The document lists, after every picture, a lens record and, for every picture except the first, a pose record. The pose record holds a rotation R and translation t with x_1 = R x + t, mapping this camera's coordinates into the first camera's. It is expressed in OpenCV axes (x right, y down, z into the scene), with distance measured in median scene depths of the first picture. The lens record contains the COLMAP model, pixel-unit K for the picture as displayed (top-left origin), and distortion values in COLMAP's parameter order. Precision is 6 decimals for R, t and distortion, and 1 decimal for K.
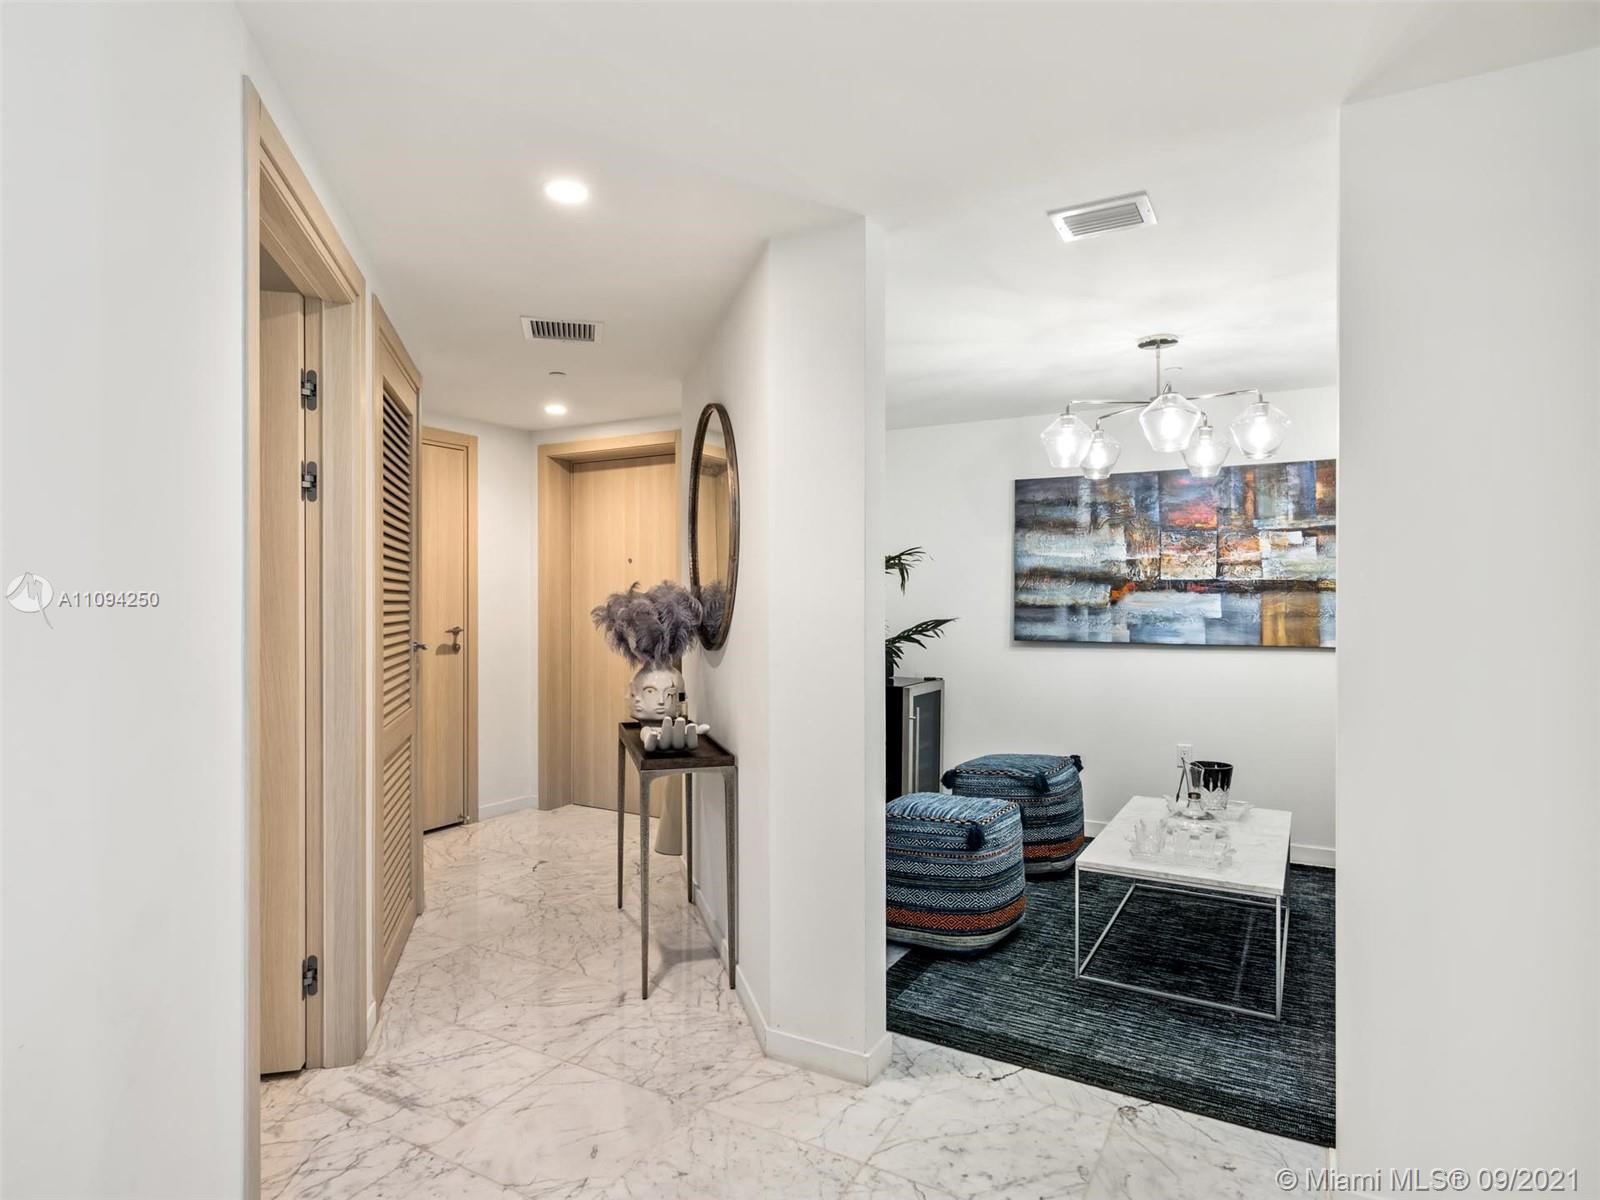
lens RADIAL K [[907.6, 0, 798.5], [0, 907.6, 601.6], [0, 0, 1]] dist [0.004083, 0.000894]
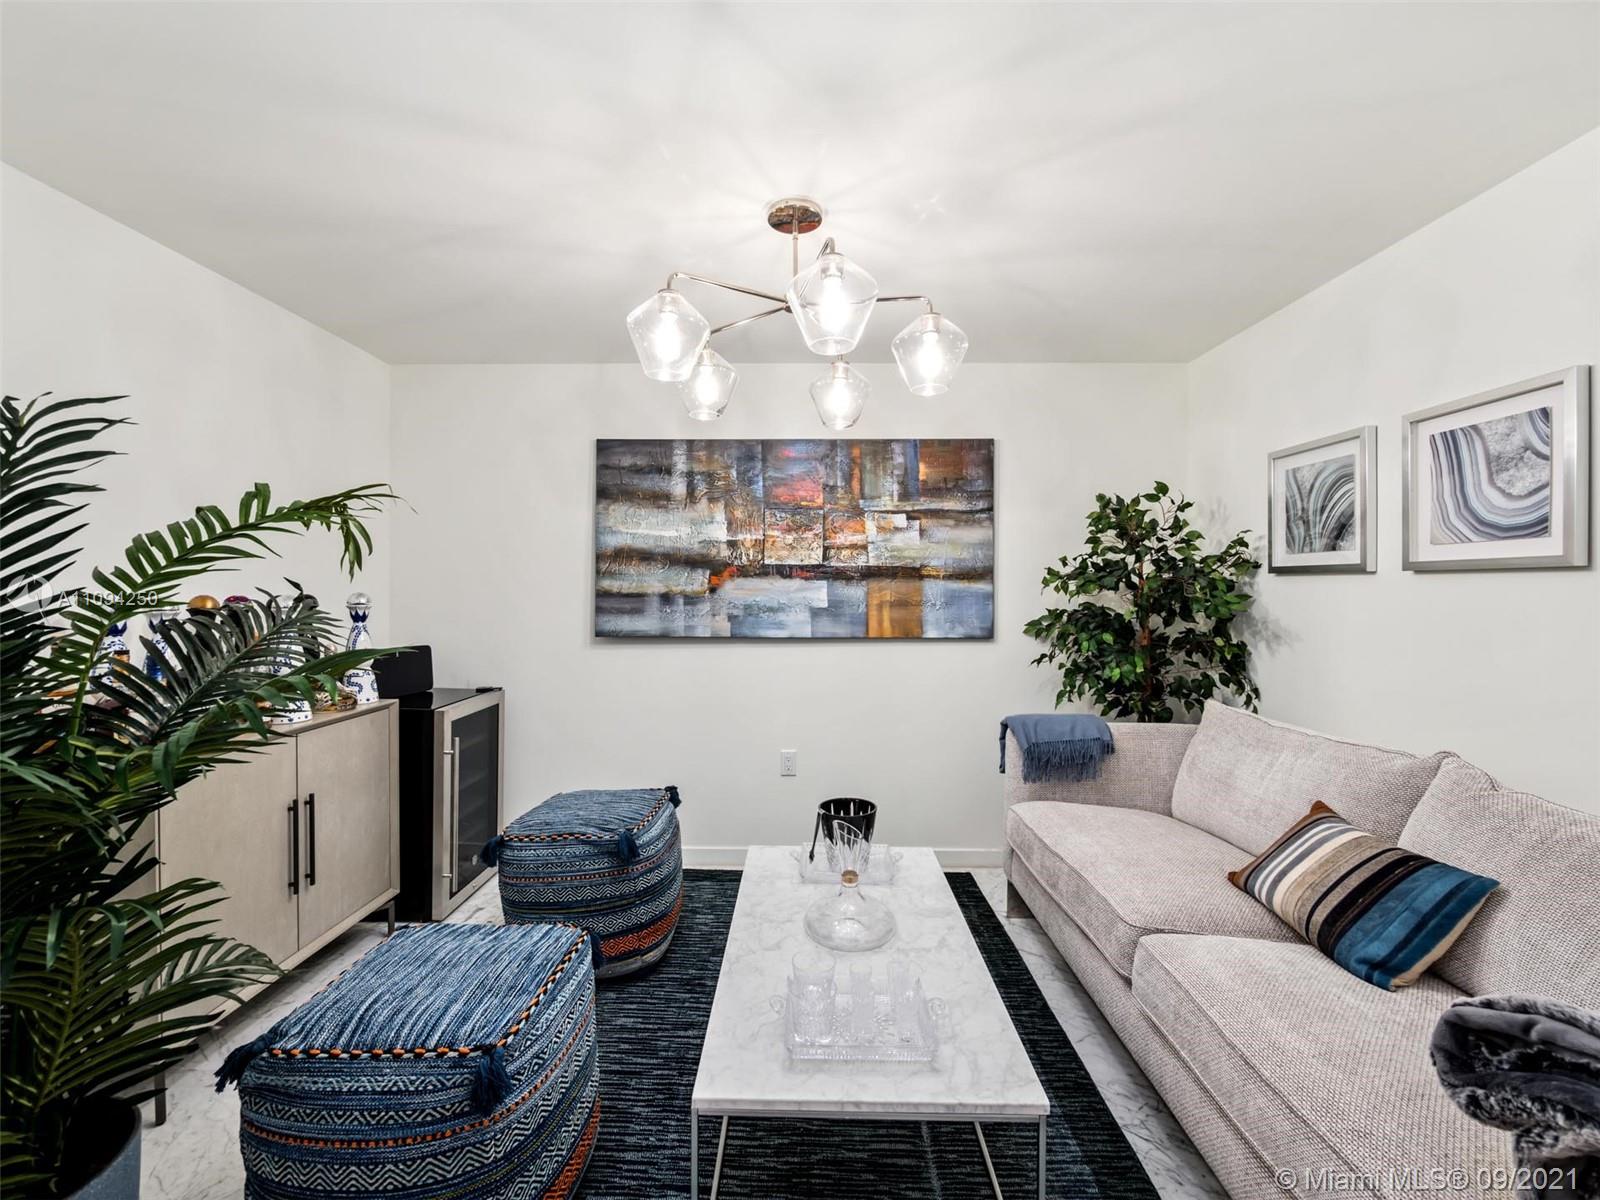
lens RADIAL K [[679.8, 0, 797.0], [0, 679.8, 590.3], [0, 0, 1]] dist [-0.008114, 0.000399]
pose [[0.876836, -0.001680, 0.480787, 0.114500], [-0.001419, 0.999980, 0.006083, -0.003077], [-0.480788, -0.006016, 0.876816, 0.419959]]
